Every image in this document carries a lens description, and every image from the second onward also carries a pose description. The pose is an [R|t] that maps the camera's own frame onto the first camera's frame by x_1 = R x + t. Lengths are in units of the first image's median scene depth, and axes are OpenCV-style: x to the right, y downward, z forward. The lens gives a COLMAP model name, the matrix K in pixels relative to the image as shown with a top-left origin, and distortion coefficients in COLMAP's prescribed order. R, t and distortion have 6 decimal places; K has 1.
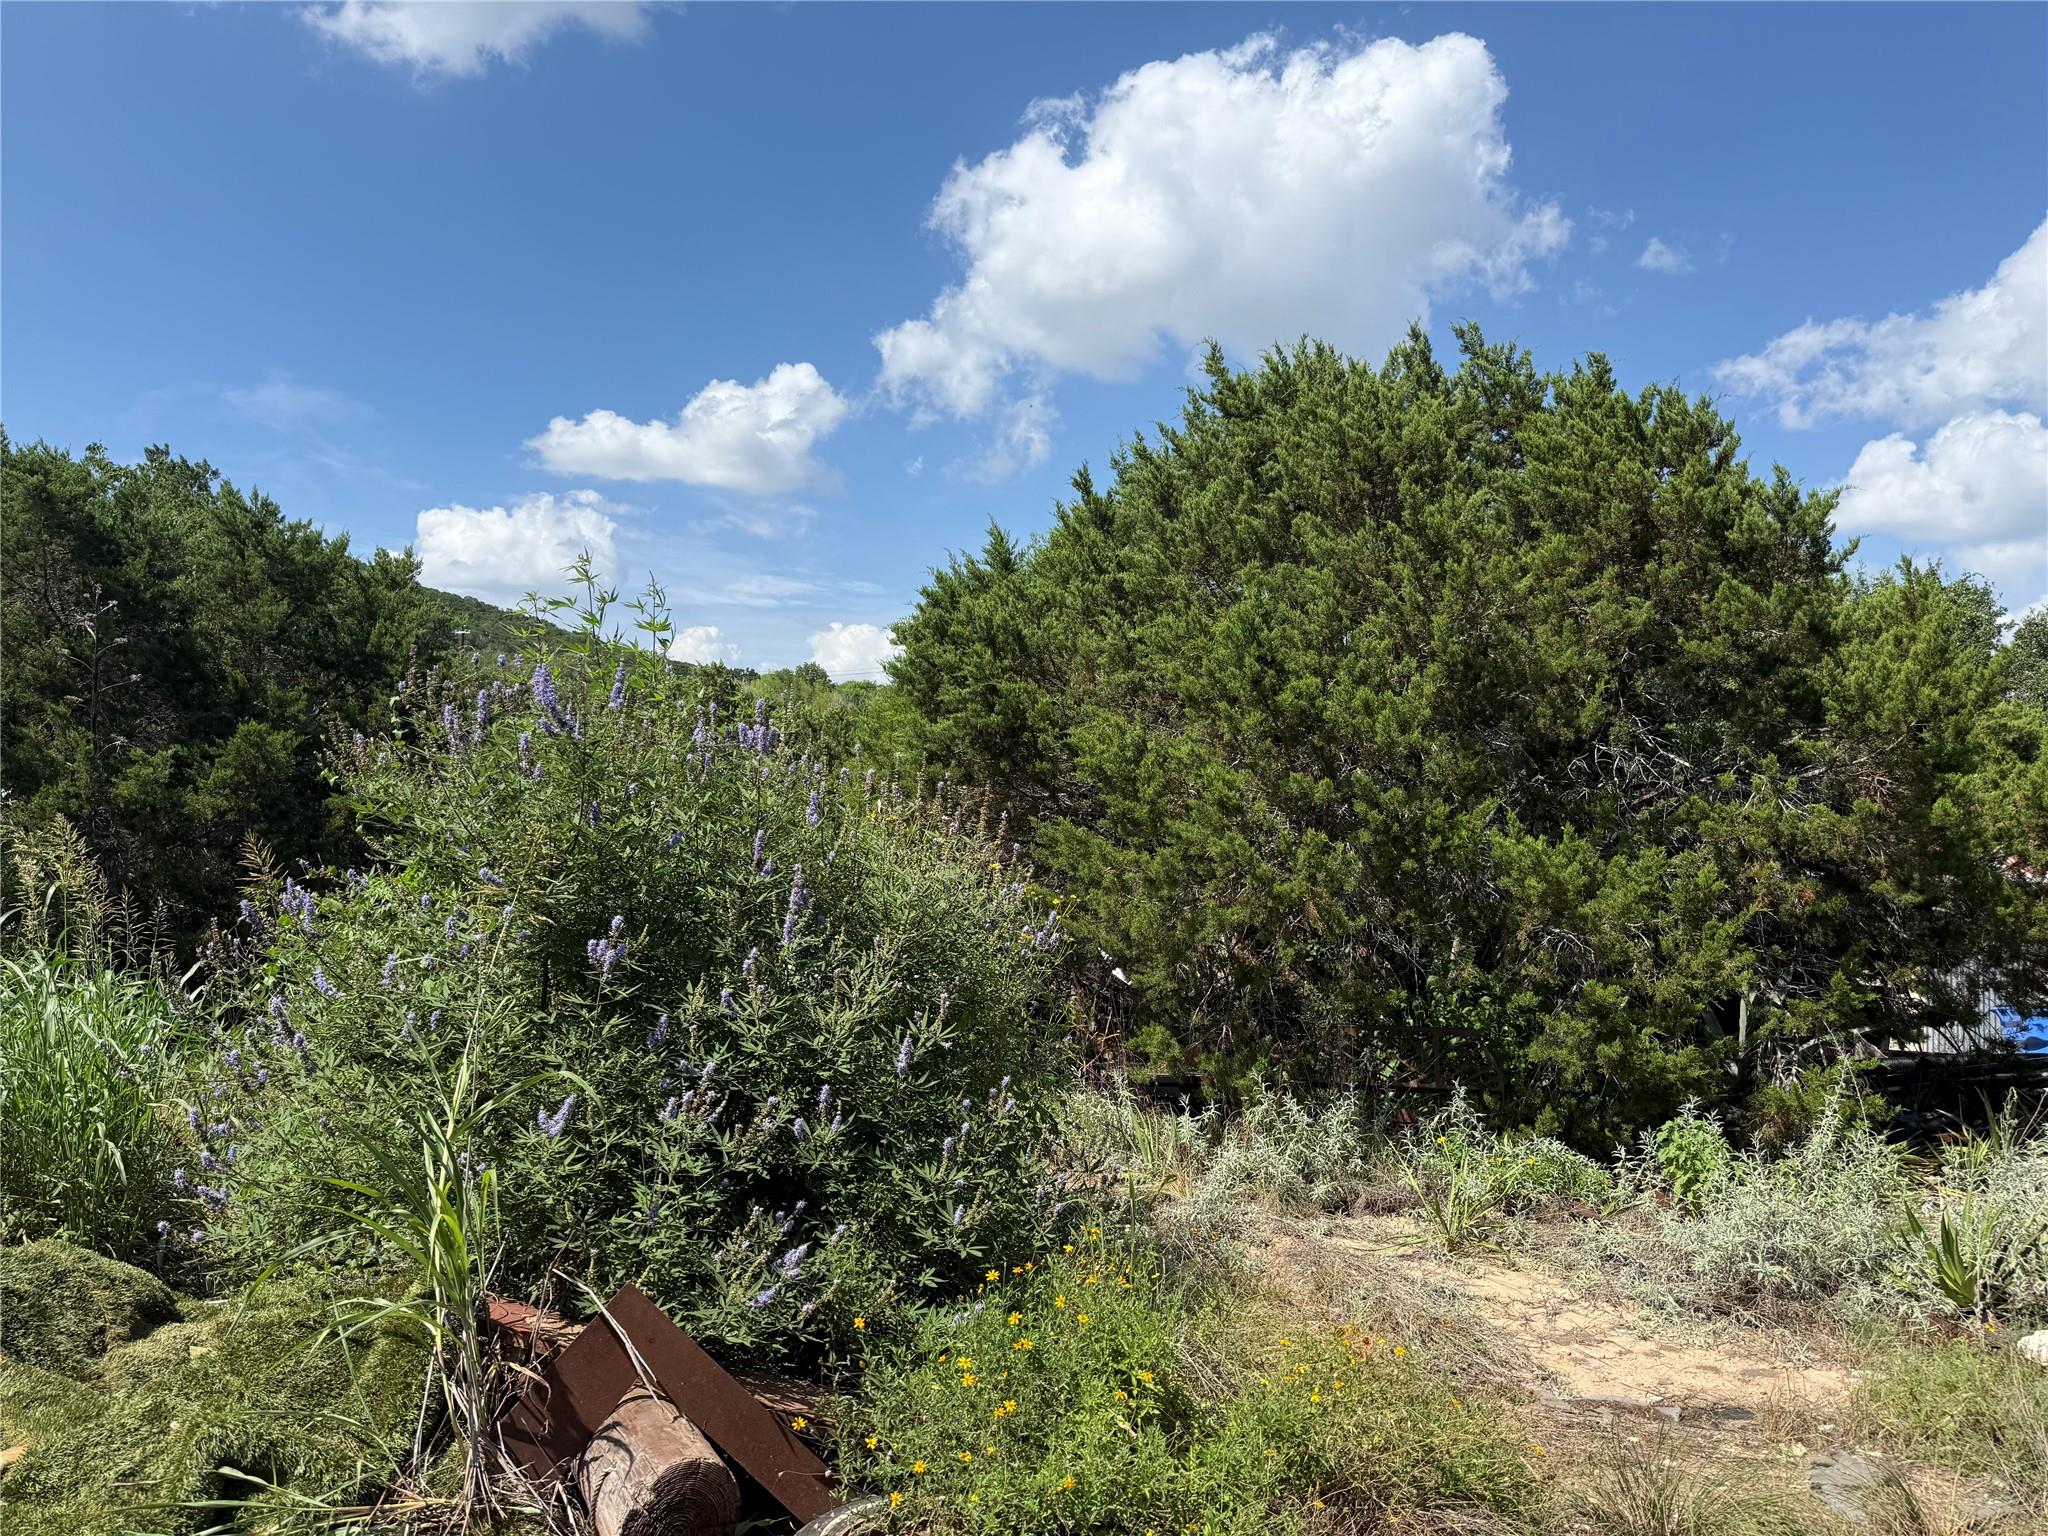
lens RADIAL K [[1407.1, 0, 1025.1], [0, 1407.1, 769.0], [0, 0, 1]] dist [0.009236, 0.001811]
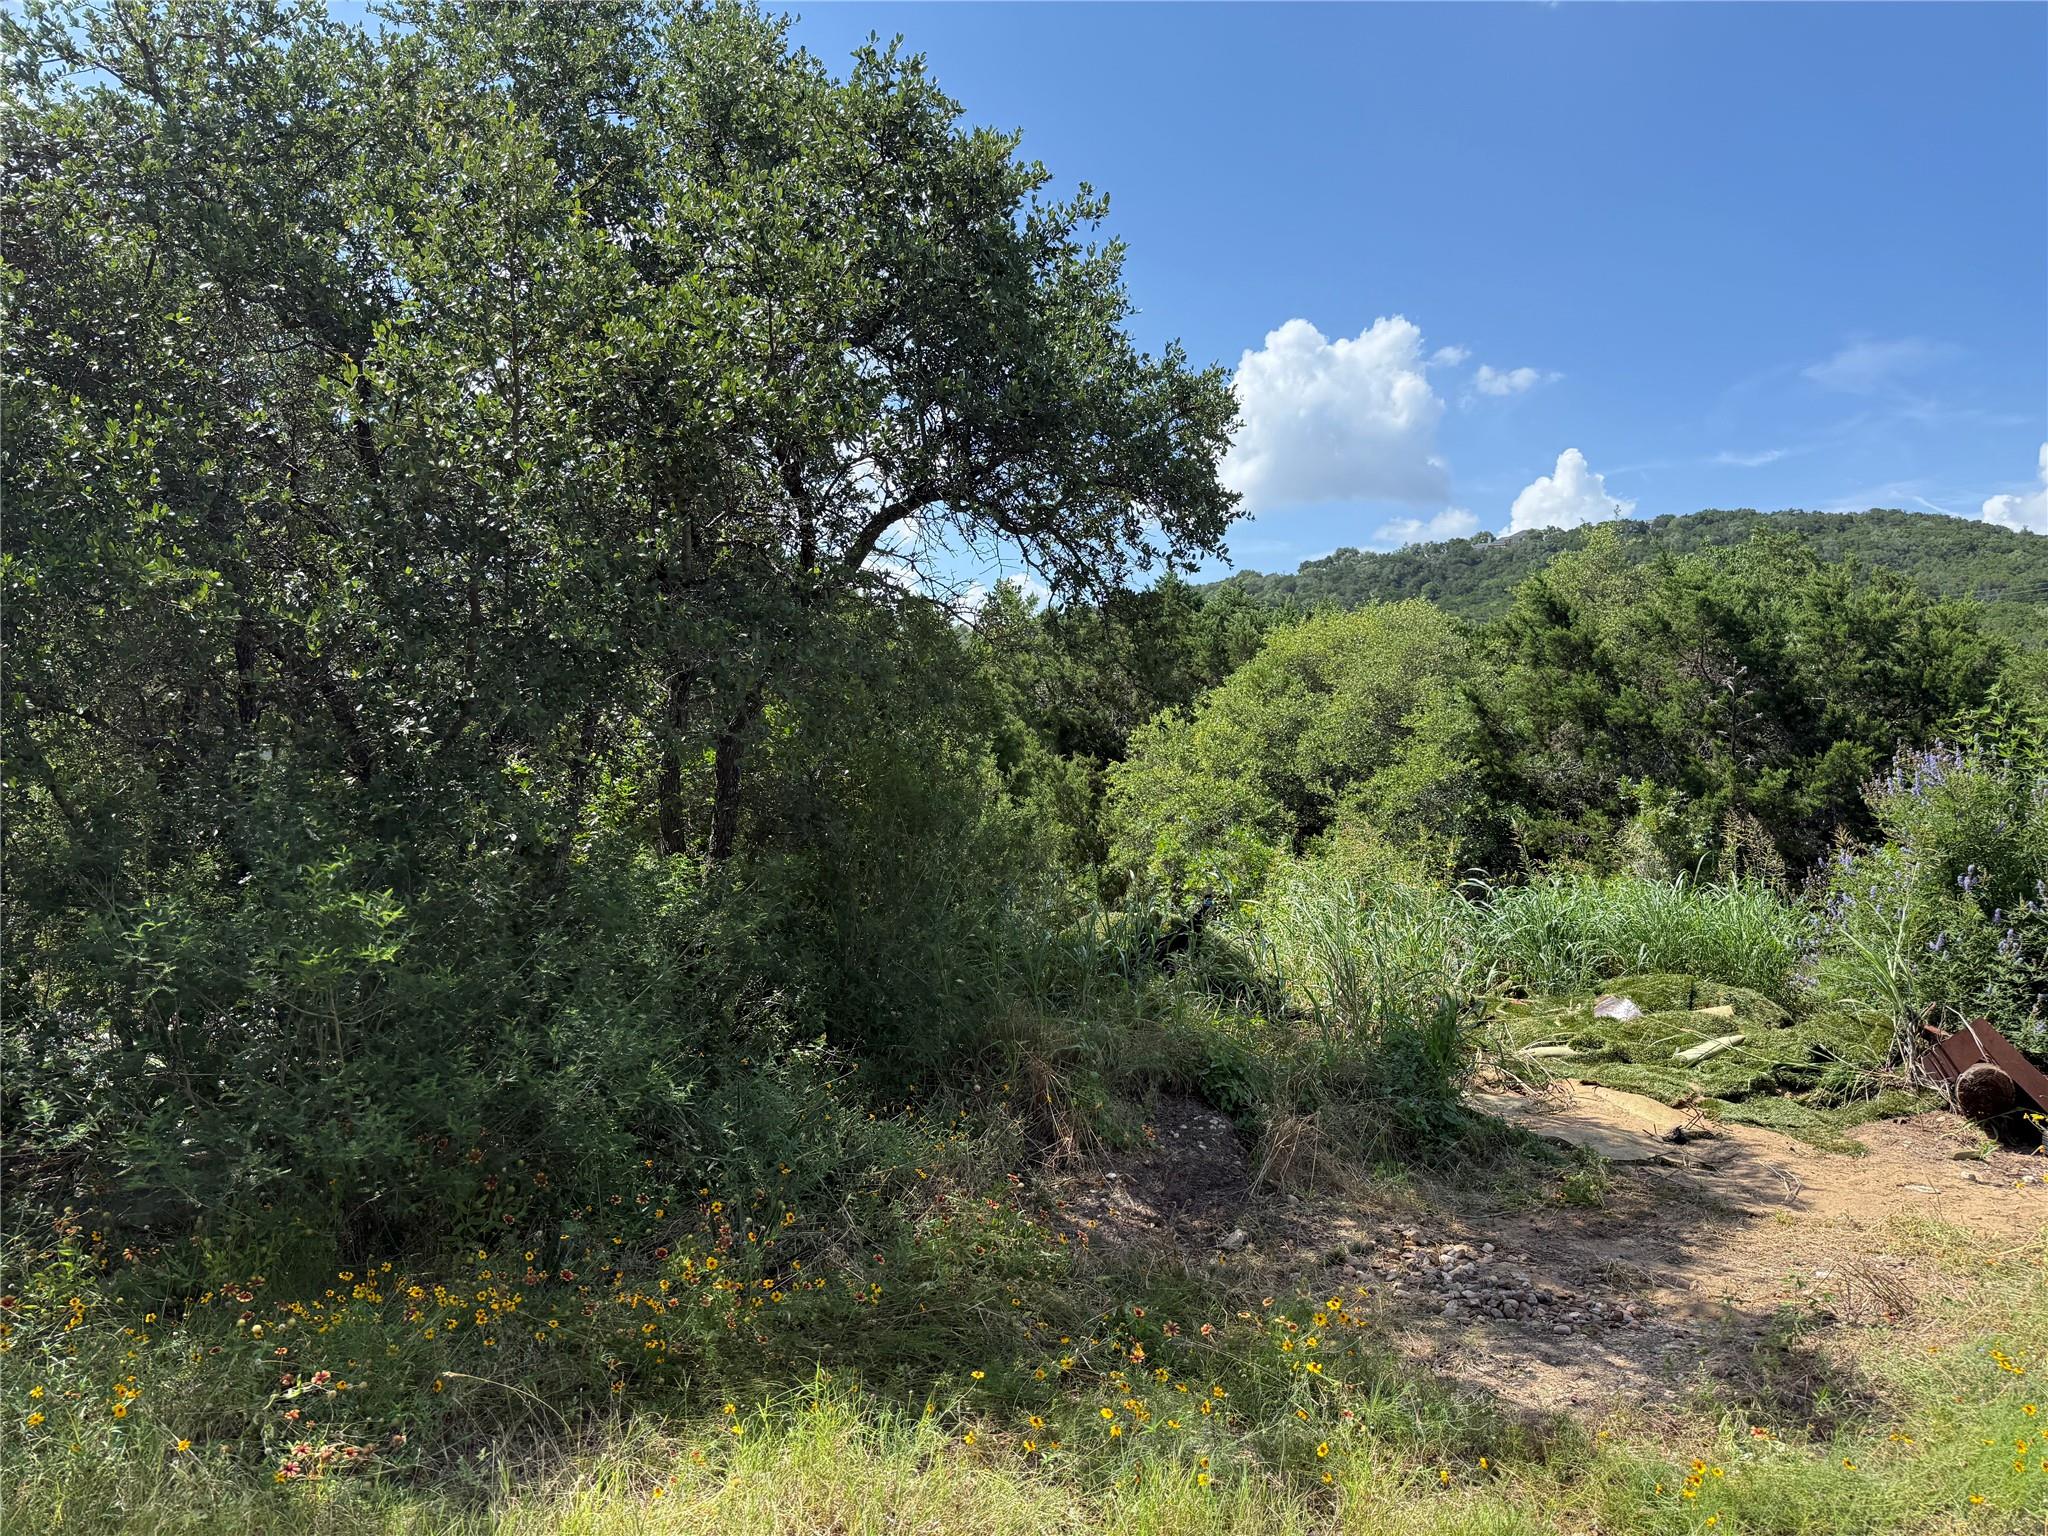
lens RADIAL K [[1407.1, 0, 1022.4], [0, 1407.1, 766.6], [0, 0, 1]] dist [0.009236, 0.001811]
pose [[0.508964, -0.006669, -0.860762, 0.348635], [0.013631, 0.999907, 0.000313, -0.031574], [0.860680, -0.011892, 0.509007, -0.589731]]
